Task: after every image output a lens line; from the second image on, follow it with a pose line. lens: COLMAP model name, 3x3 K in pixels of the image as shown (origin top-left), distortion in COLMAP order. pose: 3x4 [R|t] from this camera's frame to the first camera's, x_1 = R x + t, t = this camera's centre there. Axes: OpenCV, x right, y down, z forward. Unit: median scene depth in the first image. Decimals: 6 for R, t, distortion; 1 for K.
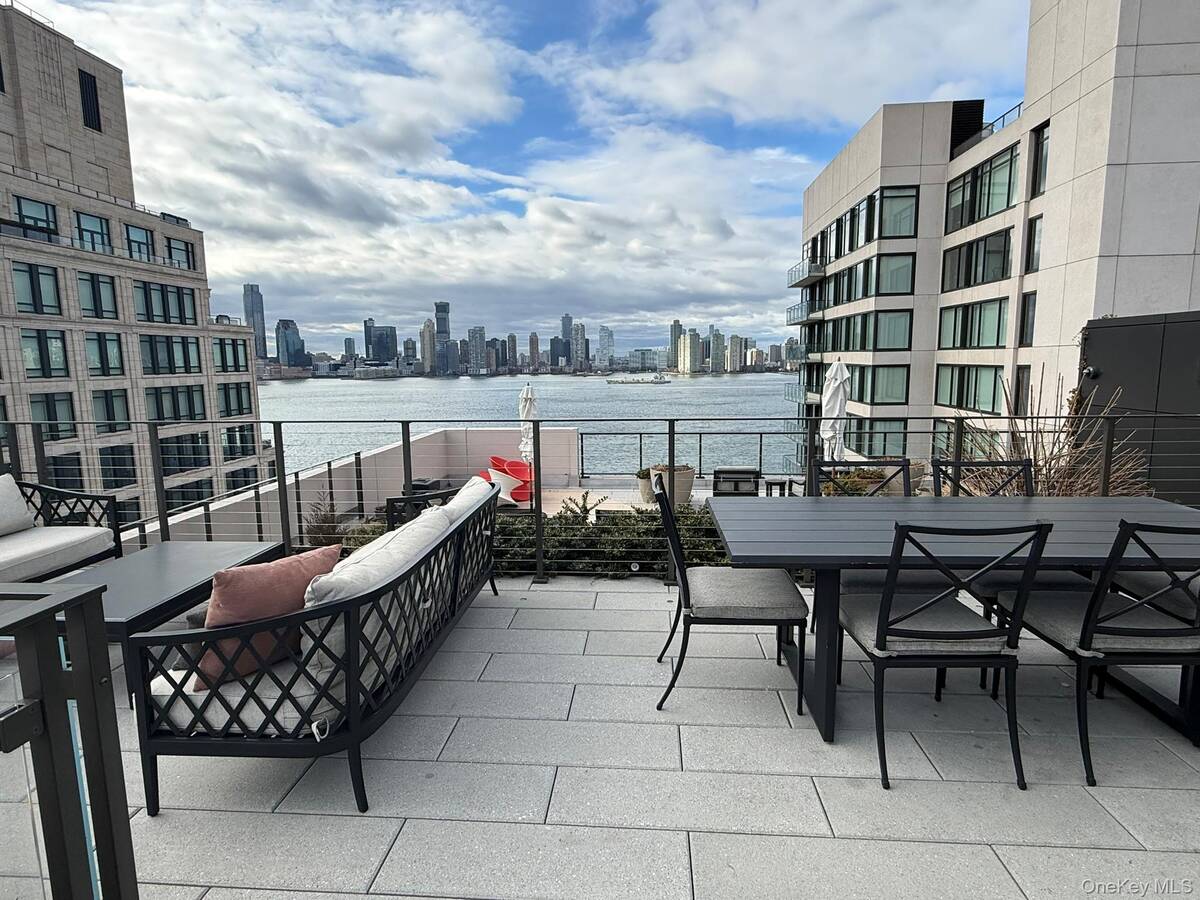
lens RADIAL K [[657.1, 0, 600.5], [0, 657.1, 451.5], [0, 0, 1]] dist [0.001911, -0.000518]
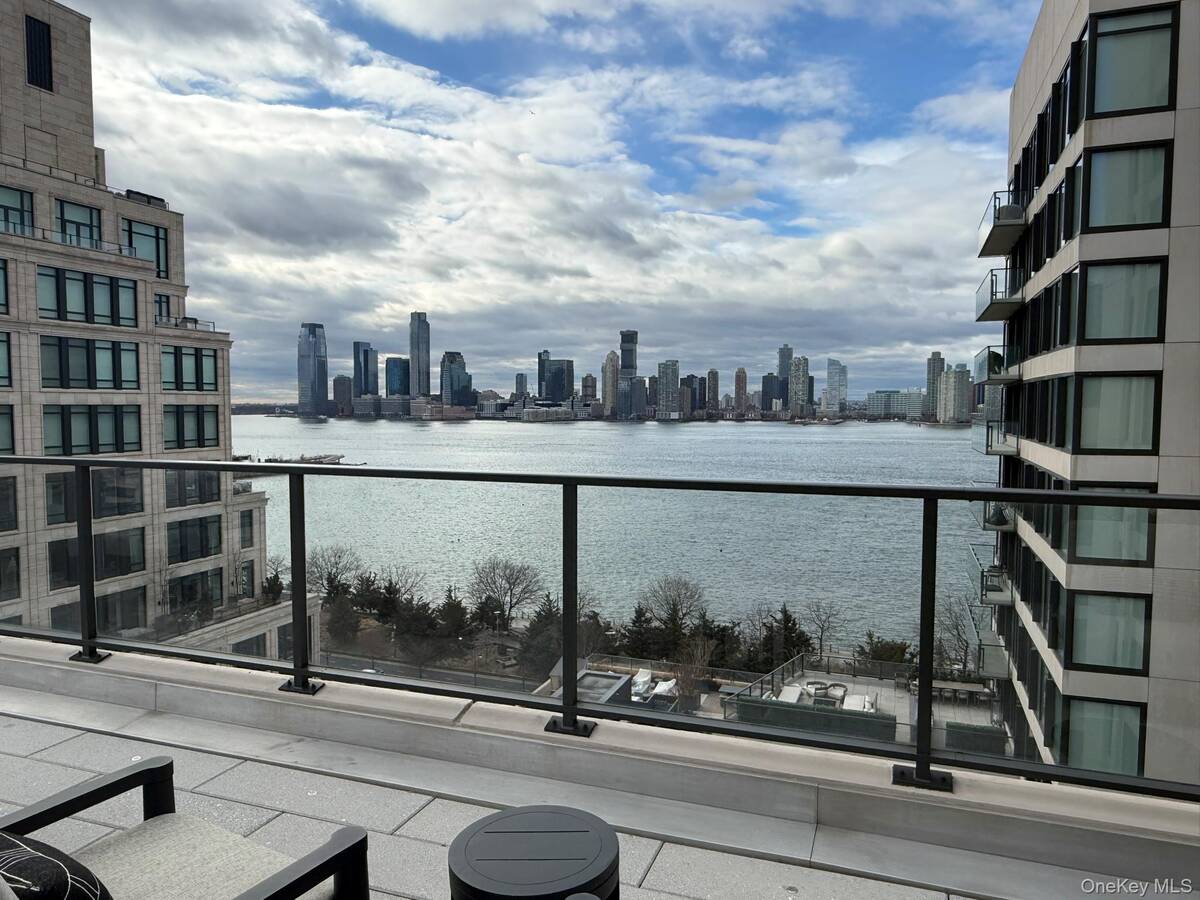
lens RADIAL K [[836.3, 0, 598.2], [0, 836.3, 452.7], [0, 0, 1]] dist [0.018779, -0.021098]
pose [[0.962787, 0.031726, -0.268392, 0.186640], [-0.052760, 0.996042, -0.071525, -0.006056], [0.265060, 0.083023, 0.960651, 0.239656]]
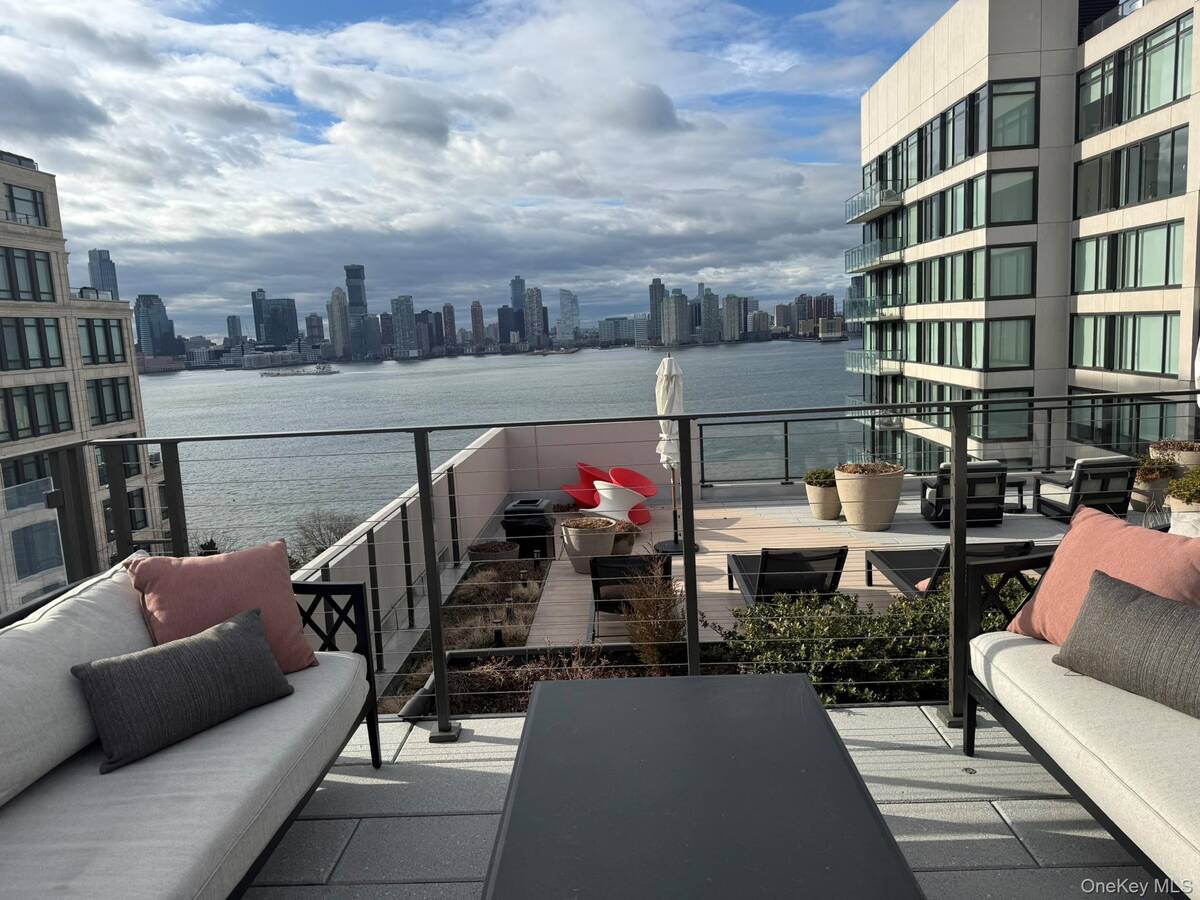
lens RADIAL K [[836.3, 0, 600.8], [0, 836.3, 450.9], [0, 0, 1]] dist [0.018779, -0.021098]
pose [[0.998140, -0.044822, 0.041320, -0.057832], [0.044699, 0.998993, 0.003891, -0.002256], [-0.041453, -0.002037, 0.999138, 0.041953]]
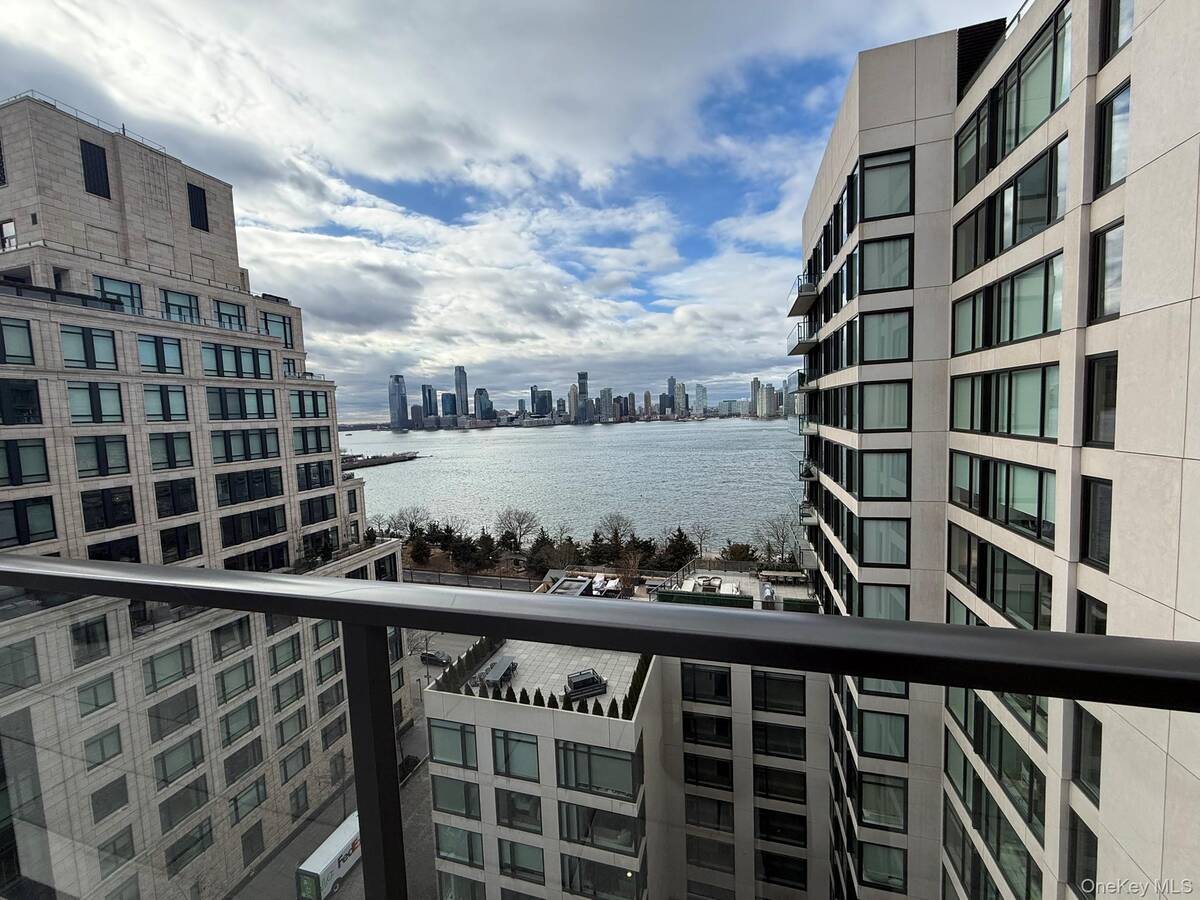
lens RADIAL K [[479.0, 0, 597.8], [0, 479.0, 449.3], [0, 0, 1]] dist [0.000337, 0.000320]
pose [[0.977849, -0.010969, -0.209025, 0.176469], [-0.001338, 0.998278, -0.058648, -0.013306], [0.209308, 0.057628, 0.976150, 0.295659]]
